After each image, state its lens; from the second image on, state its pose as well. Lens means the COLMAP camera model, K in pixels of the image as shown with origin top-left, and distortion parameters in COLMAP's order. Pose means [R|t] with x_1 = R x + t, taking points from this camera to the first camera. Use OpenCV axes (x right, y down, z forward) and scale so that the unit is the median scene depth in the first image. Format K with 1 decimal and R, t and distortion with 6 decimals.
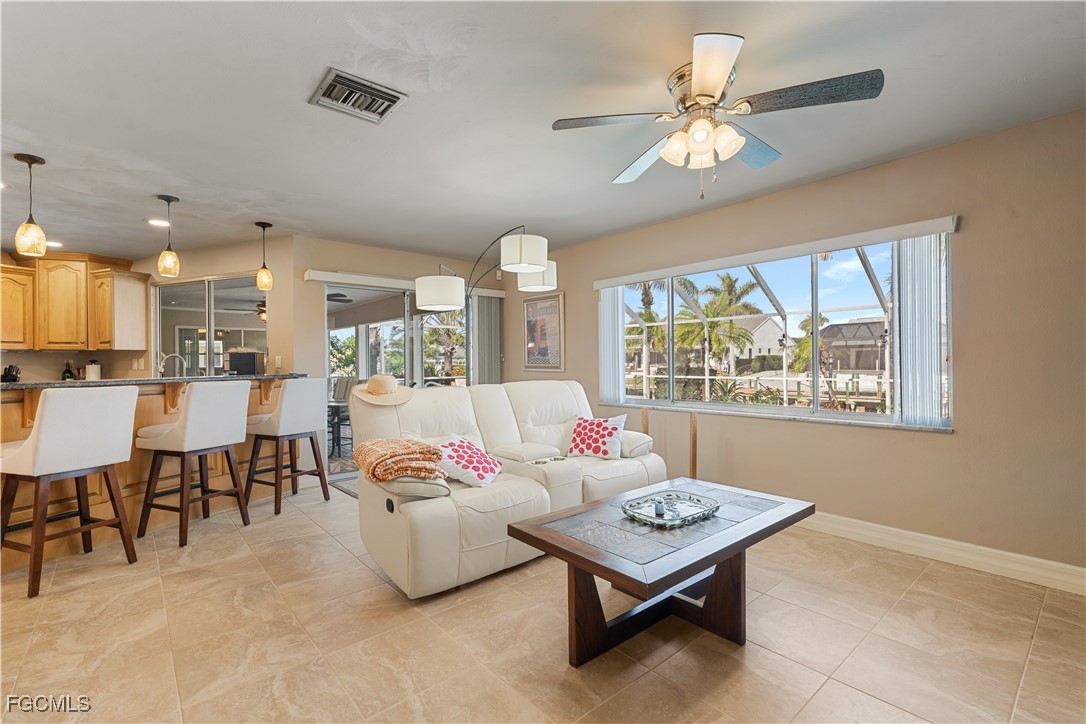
lens RADIAL K [[484.1, 0, 538.7], [0, 484.1, 363.0], [0, 0, 1]] dist [-0.003775, 0.000193]
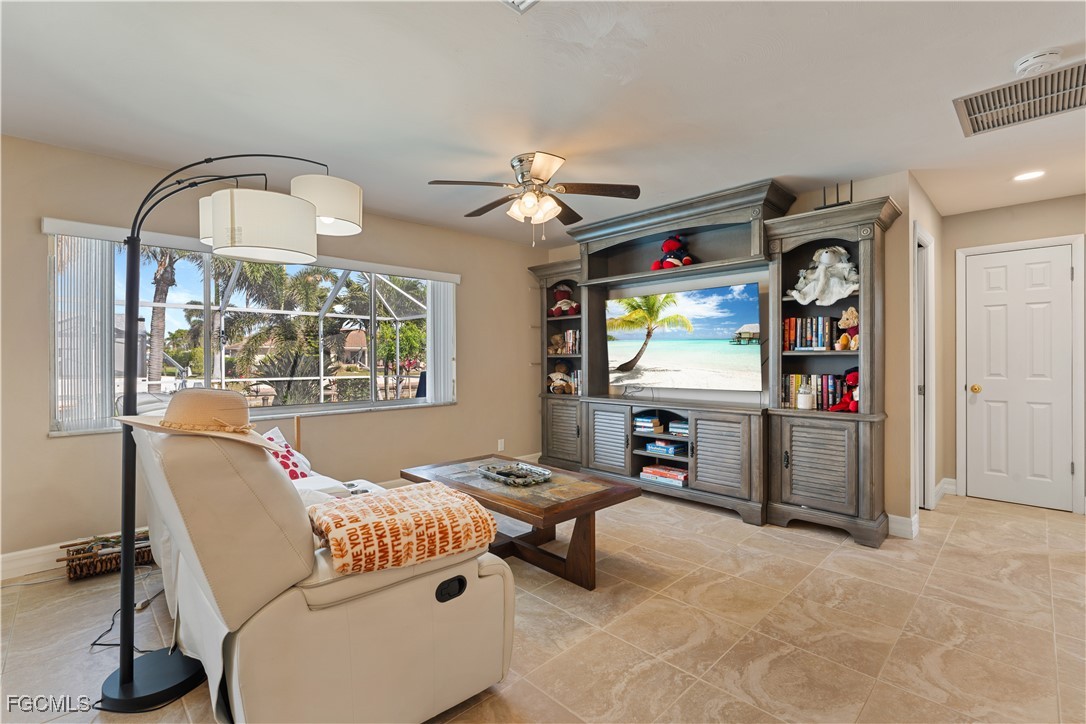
lens RADIAL K [[484.1, 0, 538.7], [0, 484.1, 363.0], [0, 0, 1]] dist [-0.003775, 0.000193]
pose [[-0.066850, -0.000218, 0.997763, -0.458576], [0.009525, 0.999954, 0.000857, 0.002566], [-0.997718, 0.009561, -0.066845, 0.456095]]
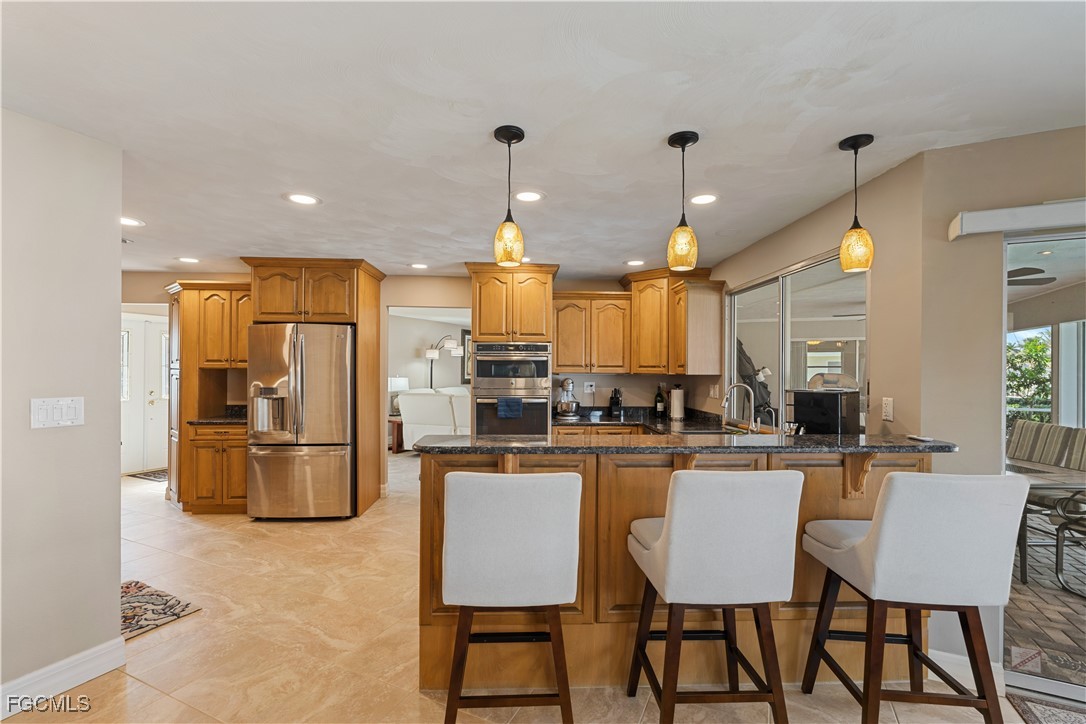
lens RADIAL K [[487.0, 0, 542.5], [0, 487.0, 368.1], [0, 0, 1]] dist [-0.001665, 0.000509]
pose [[0.410948, 0.009922, -0.911605, -0.200932], [-0.013497, 0.999897, 0.004798, -0.040744], [0.911559, 0.010332, 0.411040, 0.417855]]
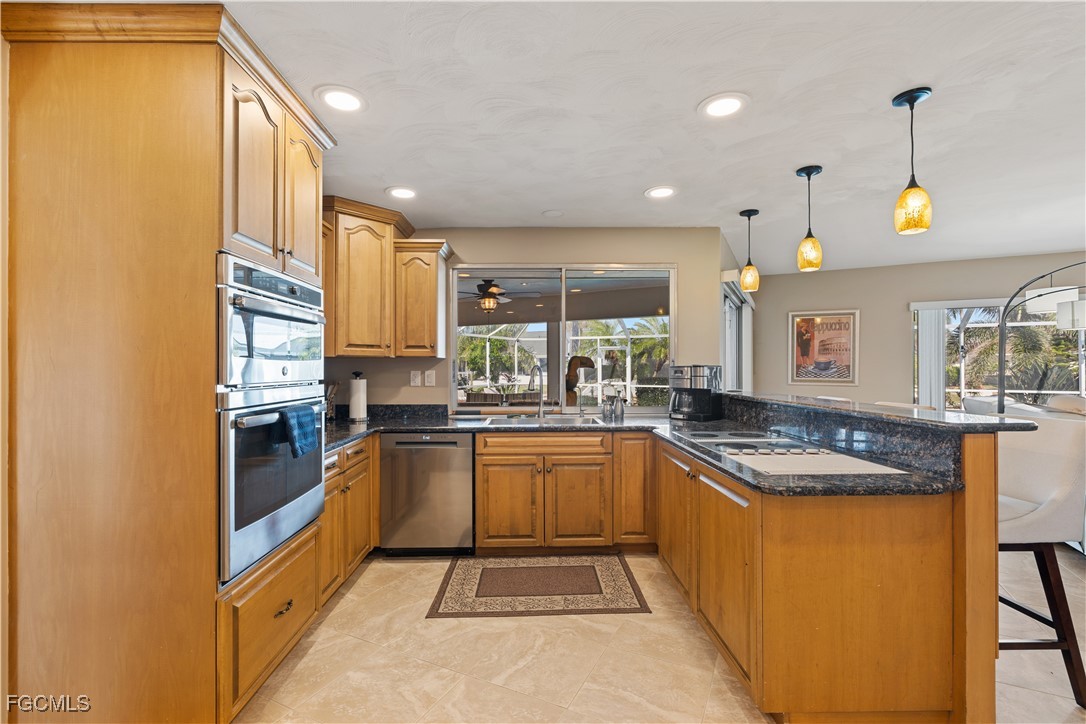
lens RADIAL K [[484.1, 0, 538.7], [0, 484.1, 363.0], [0, 0, 1]] dist [-0.003775, 0.000193]
pose [[0.923917, 0.012647, 0.382385, -1.027414], [-0.006282, 0.999820, -0.017888, -0.008527], [-0.382542, 0.014125, 0.923830, 0.313486]]
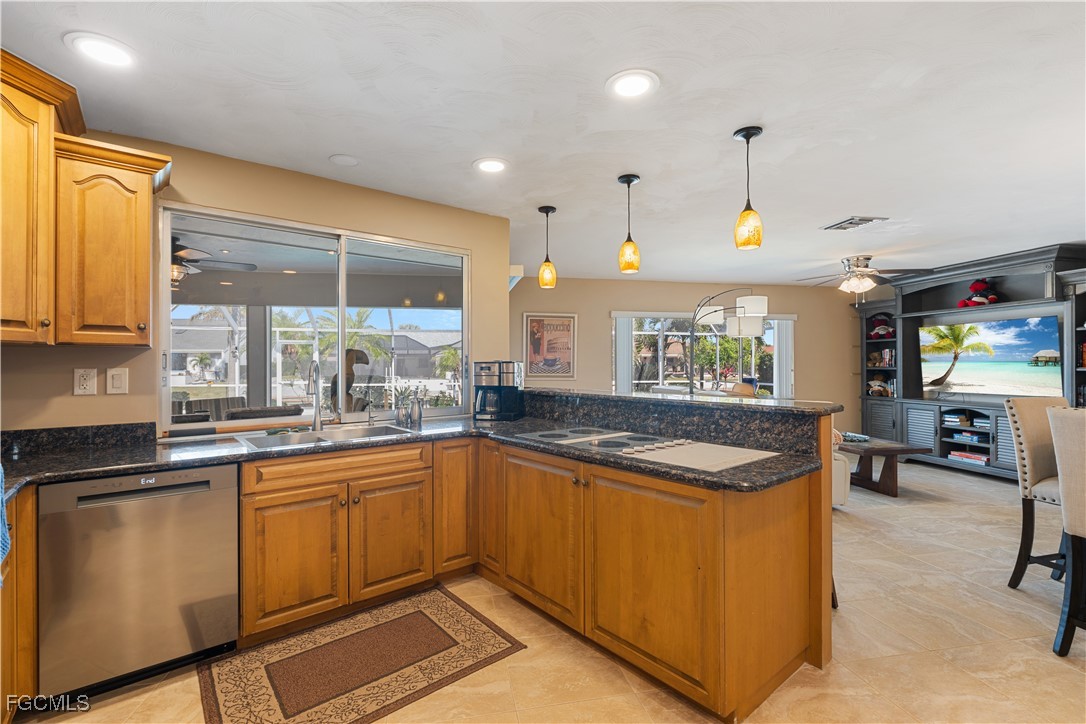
lens RADIAL K [[486.1, 0, 536.9], [0, 486.1, 360.6], [0, 0, 1]] dist [-0.003749, -0.000133]
pose [[0.490948, 0.015902, 0.871044, -1.100793], [0.000823, 0.999824, -0.018717, -0.007494], [-0.871188, 0.009906, 0.490849, 0.508442]]
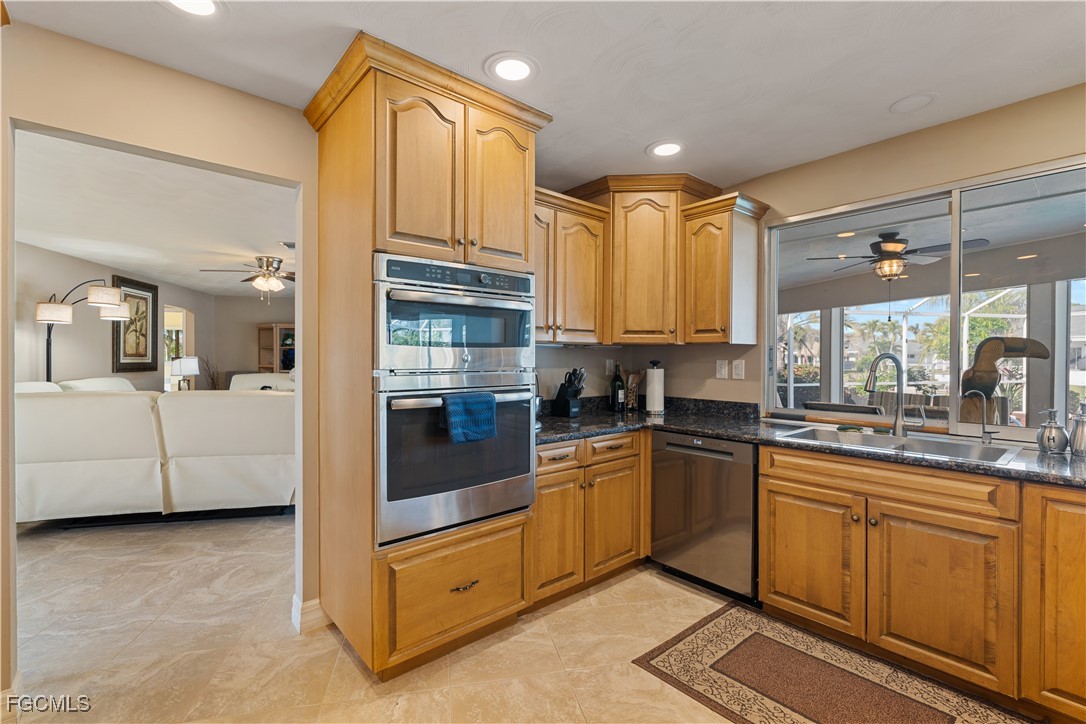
lens RADIAL K [[481.3, 0, 543.3], [0, 481.3, 359.6], [0, 0, 1]] dist [-0.002217, 0.000680]
pose [[0.882931, 0.015786, -0.469238, -0.825411], [-0.014723, 0.999874, 0.005933, -0.009717], [0.469272, 0.001670, 0.883052, 0.426756]]
